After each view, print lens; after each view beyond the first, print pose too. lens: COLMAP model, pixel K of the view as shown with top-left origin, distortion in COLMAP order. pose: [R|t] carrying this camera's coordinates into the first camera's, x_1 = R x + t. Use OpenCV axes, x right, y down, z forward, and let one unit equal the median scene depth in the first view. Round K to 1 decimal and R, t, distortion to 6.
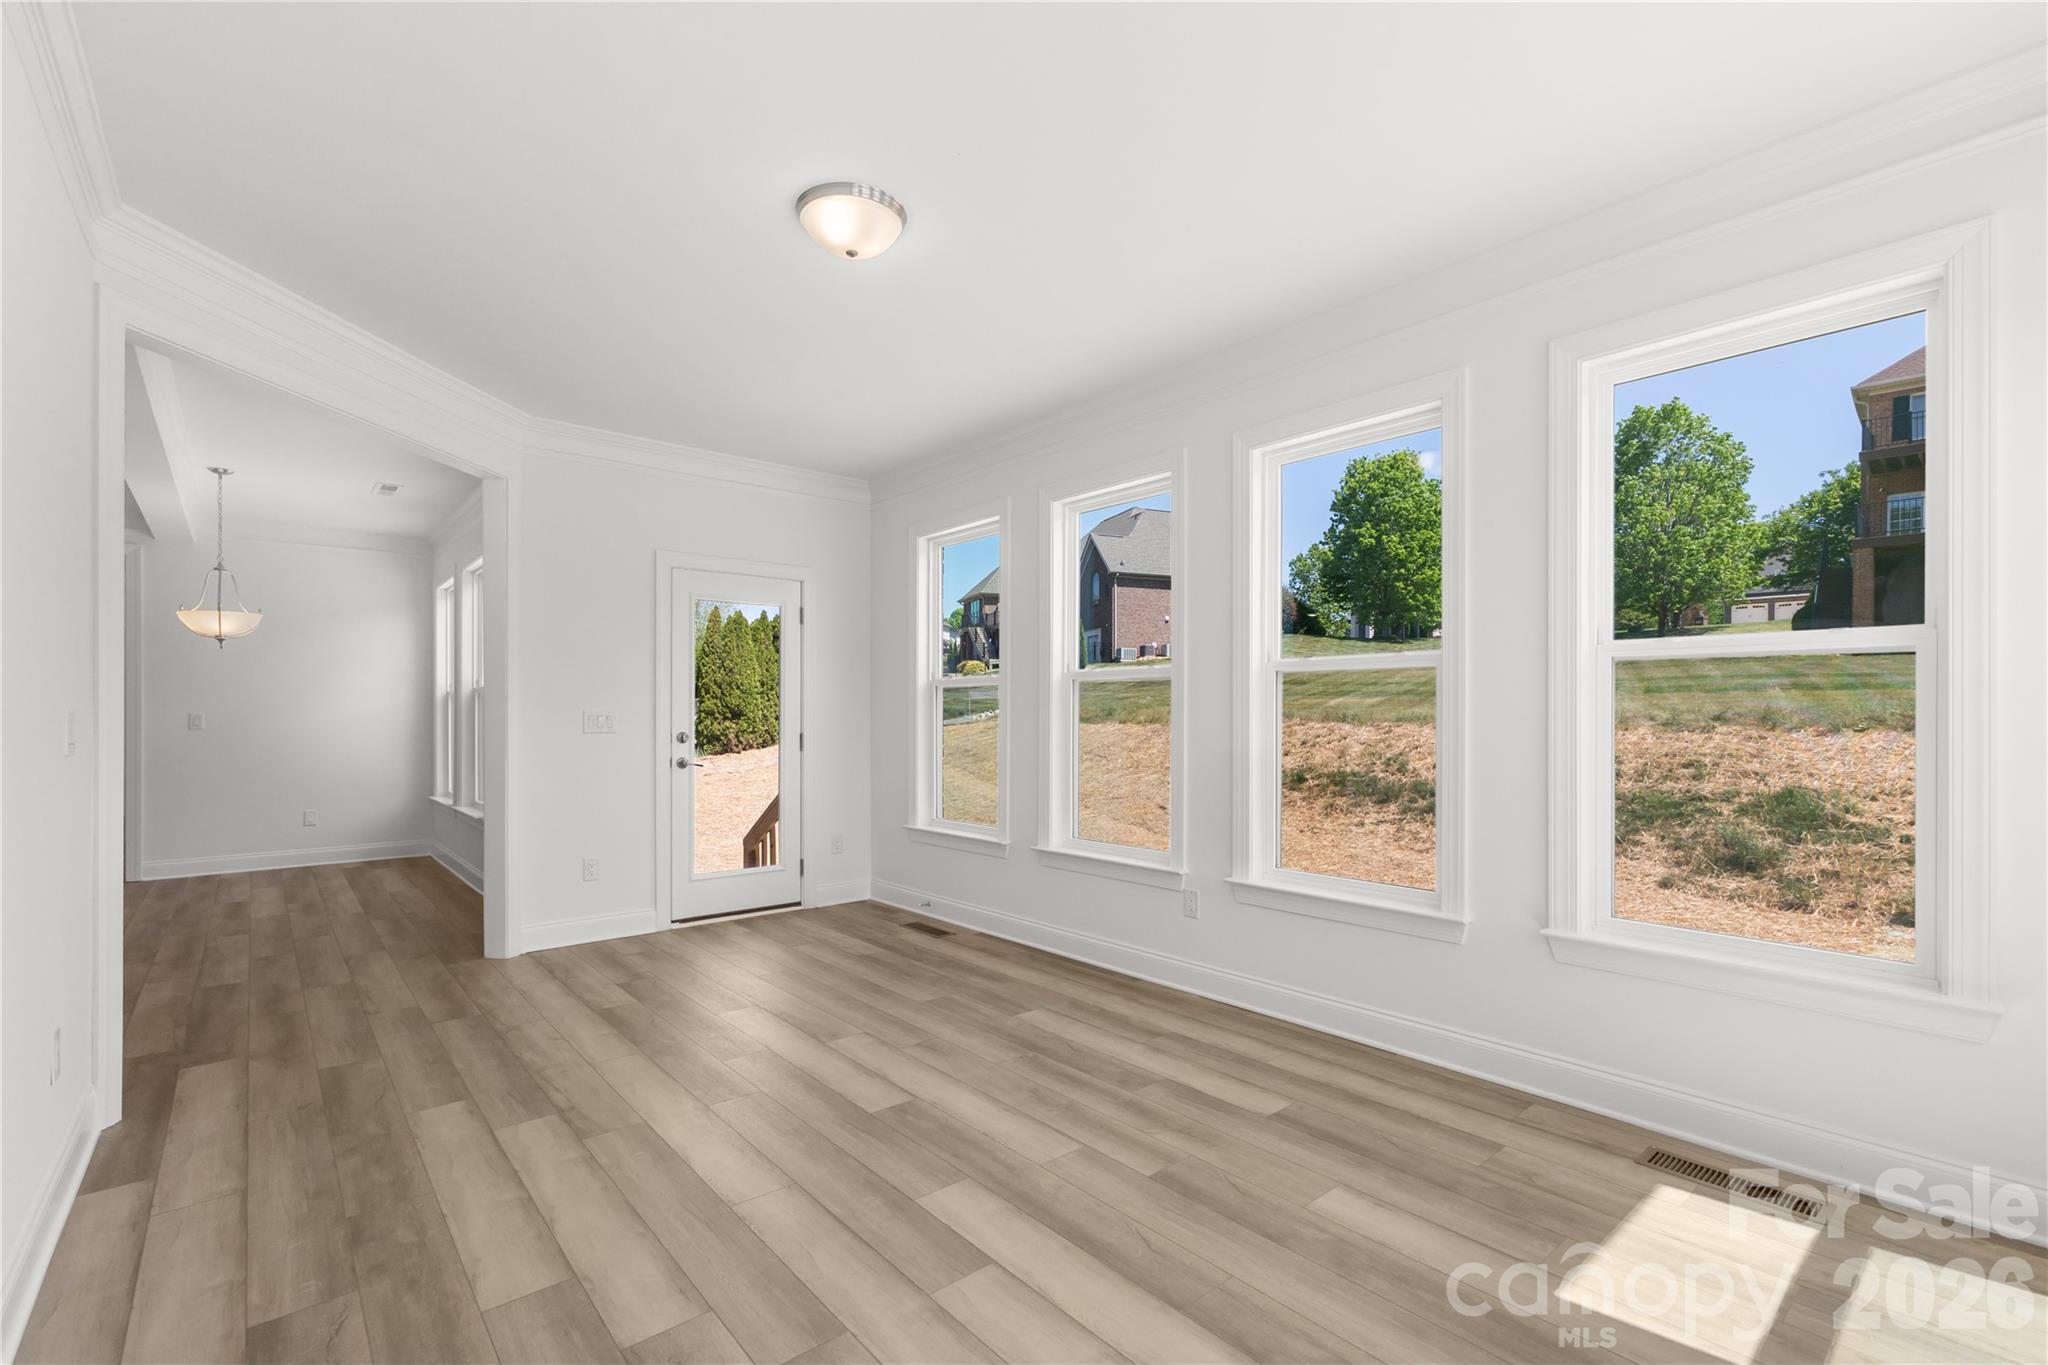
lens RADIAL K [[906.9, 0, 1024.0], [0, 906.9, 682.5], [0, 0, 1]] dist [-0.011625, 0.005873]
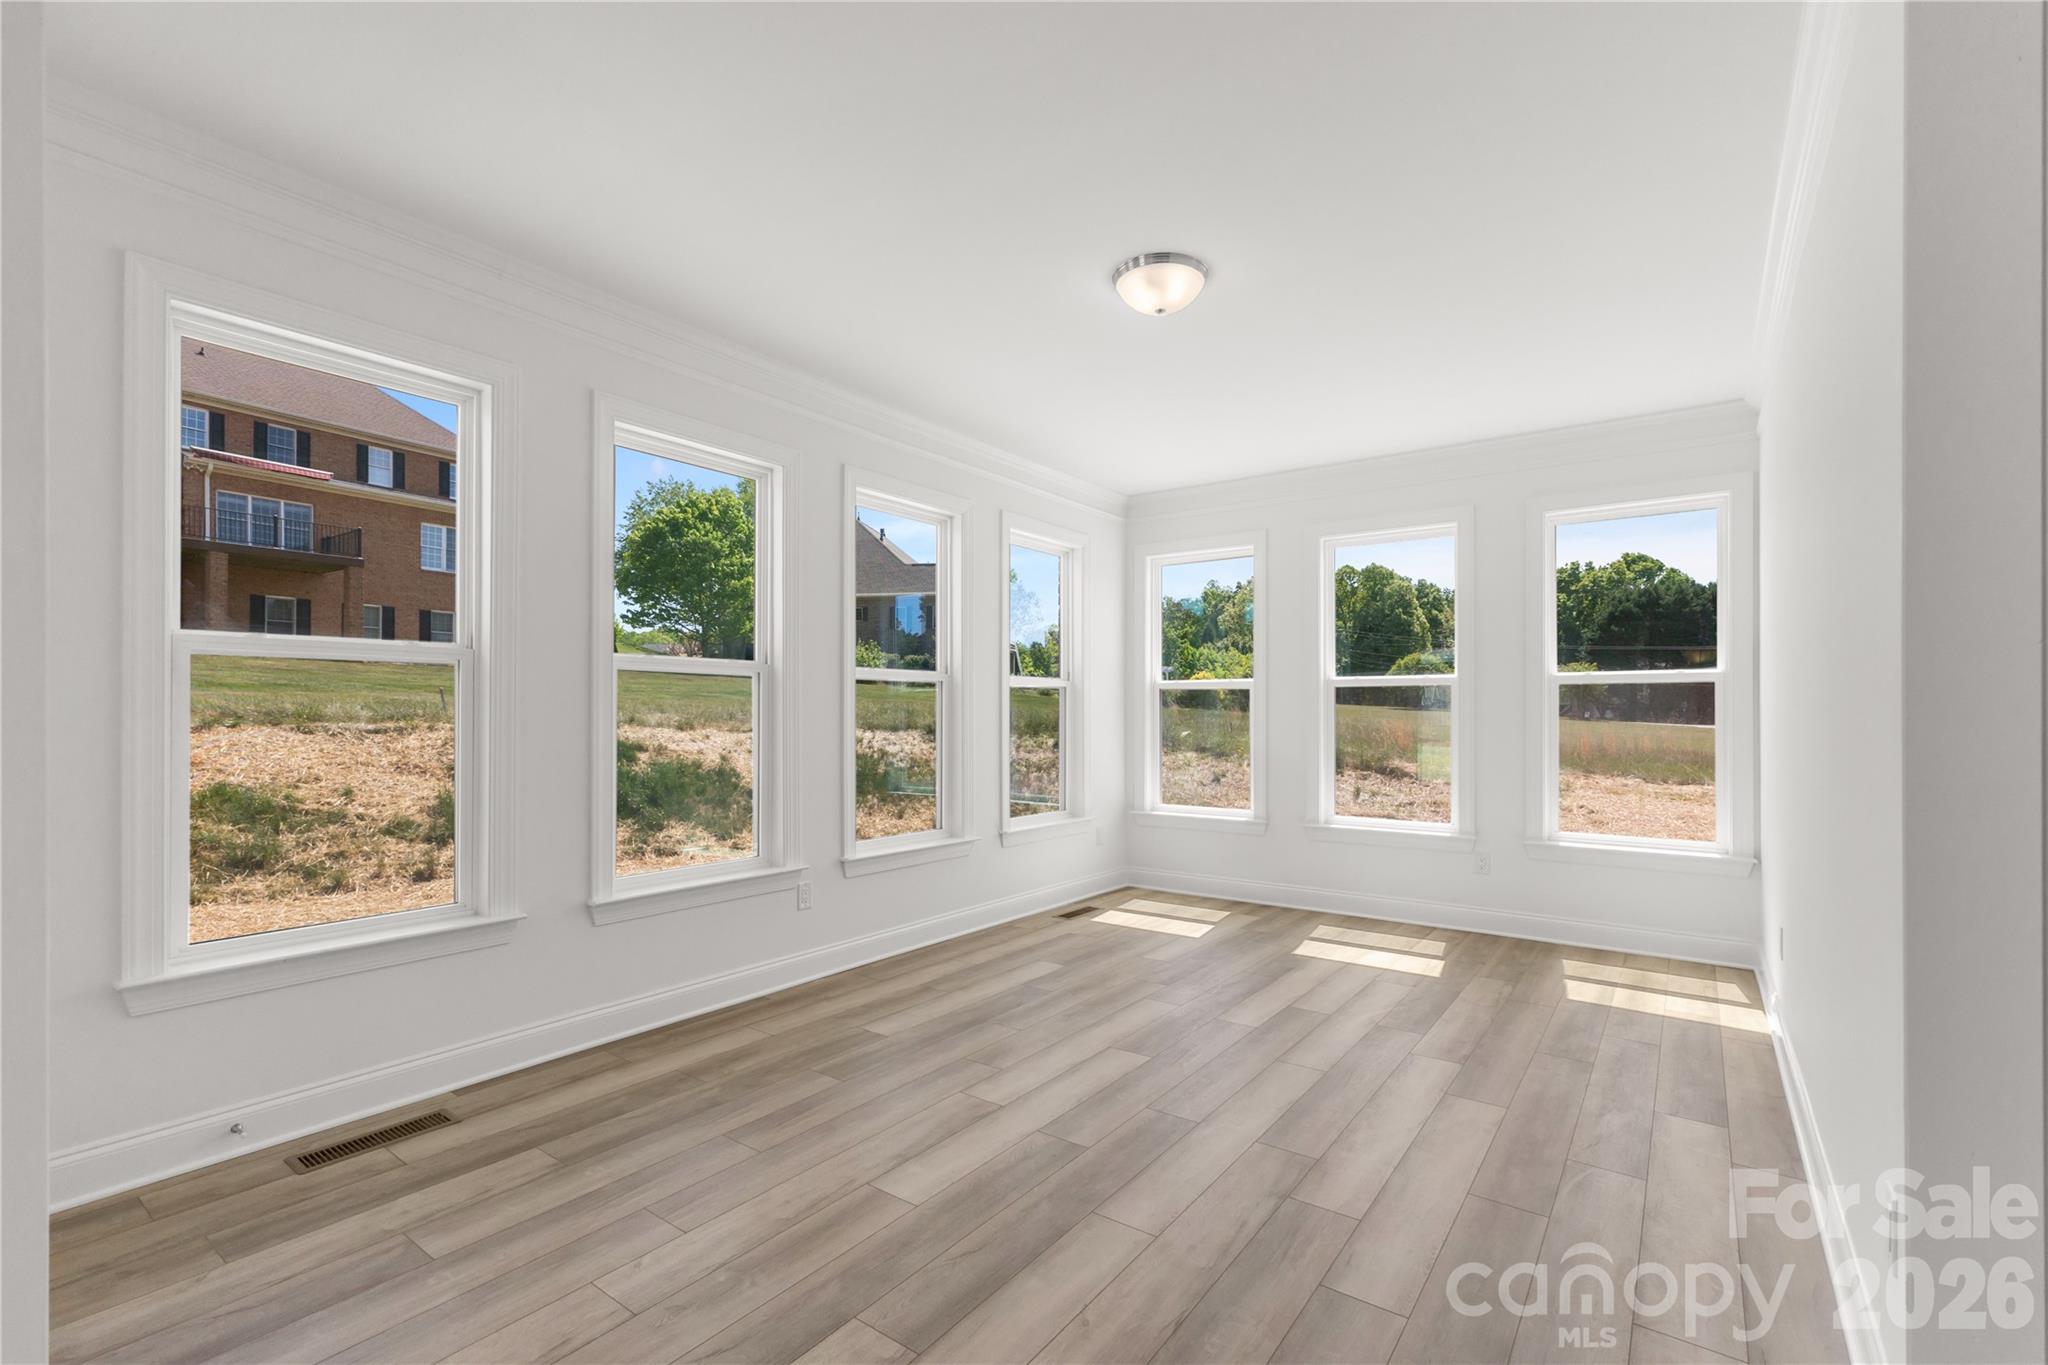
lens RADIAL K [[895.6, 0, 1005.7], [0, 895.6, 687.8], [0, 0, 1]] dist [0.002175, 0.000914]
pose [[-0.202617, 0.025332, 0.978930, -0.958769], [-0.037762, 0.998720, -0.033660, 0.029079], [-0.978530, -0.043786, -0.201401, 1.072632]]
